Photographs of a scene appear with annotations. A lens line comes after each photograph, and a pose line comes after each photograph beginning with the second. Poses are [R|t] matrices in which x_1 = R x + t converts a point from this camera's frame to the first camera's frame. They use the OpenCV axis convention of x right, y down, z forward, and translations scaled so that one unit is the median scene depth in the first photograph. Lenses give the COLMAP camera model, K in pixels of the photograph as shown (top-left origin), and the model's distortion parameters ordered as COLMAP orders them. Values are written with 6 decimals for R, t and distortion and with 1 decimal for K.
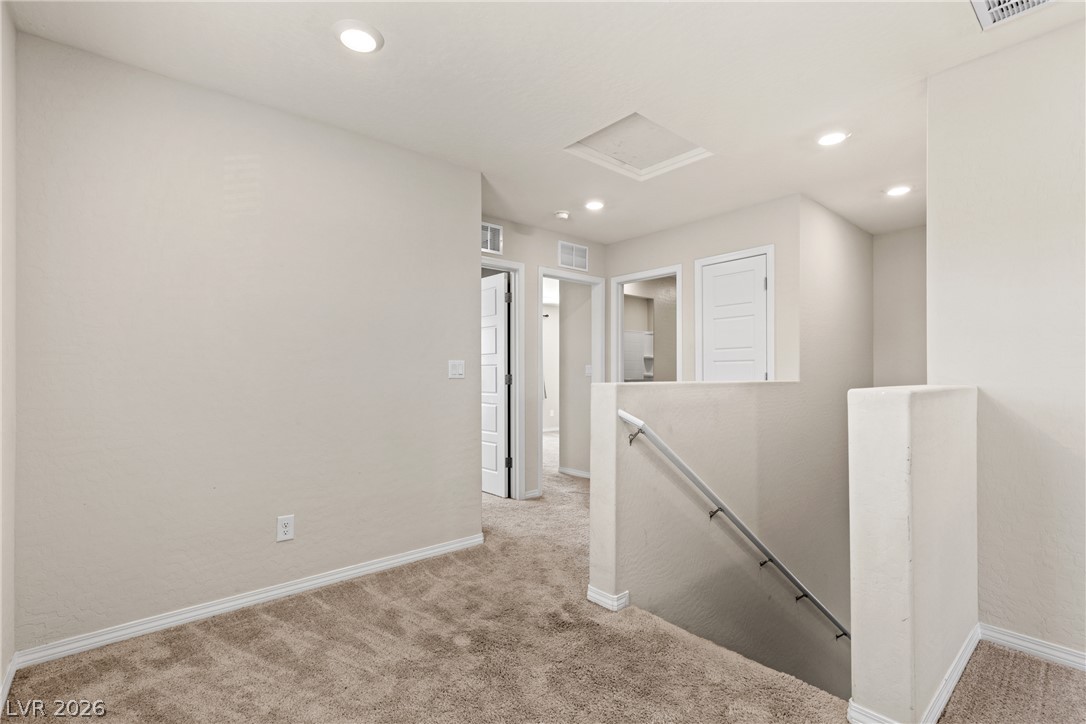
lens RADIAL K [[498.6, 0, 541.0], [0, 498.6, 368.7], [0, 0, 1]] dist [0.010828, -0.001505]
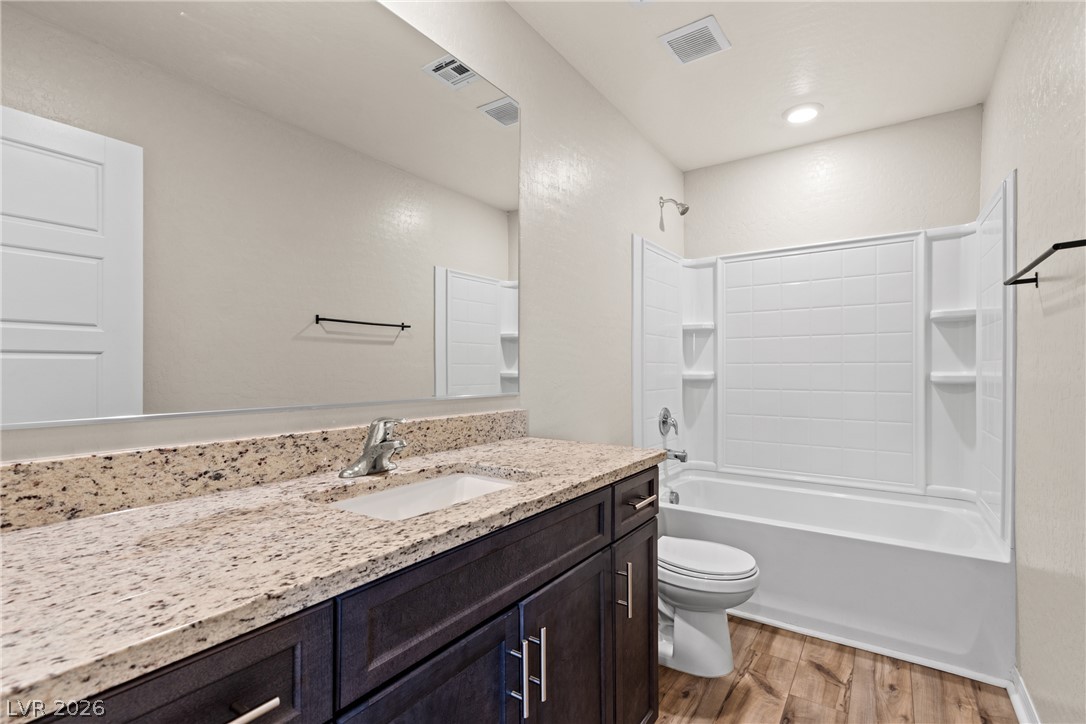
lens RADIAL K [[498.6, 0, 542.6], [0, 498.6, 363.7], [0, 0, 1]] dist [0.010828, -0.001505]
pose [[0.246897, -0.000624, -0.969042, 0.656816], [0.022890, 0.999725, 0.005189, 0.001322], [0.968771, -0.023462, 0.246843, 0.908245]]
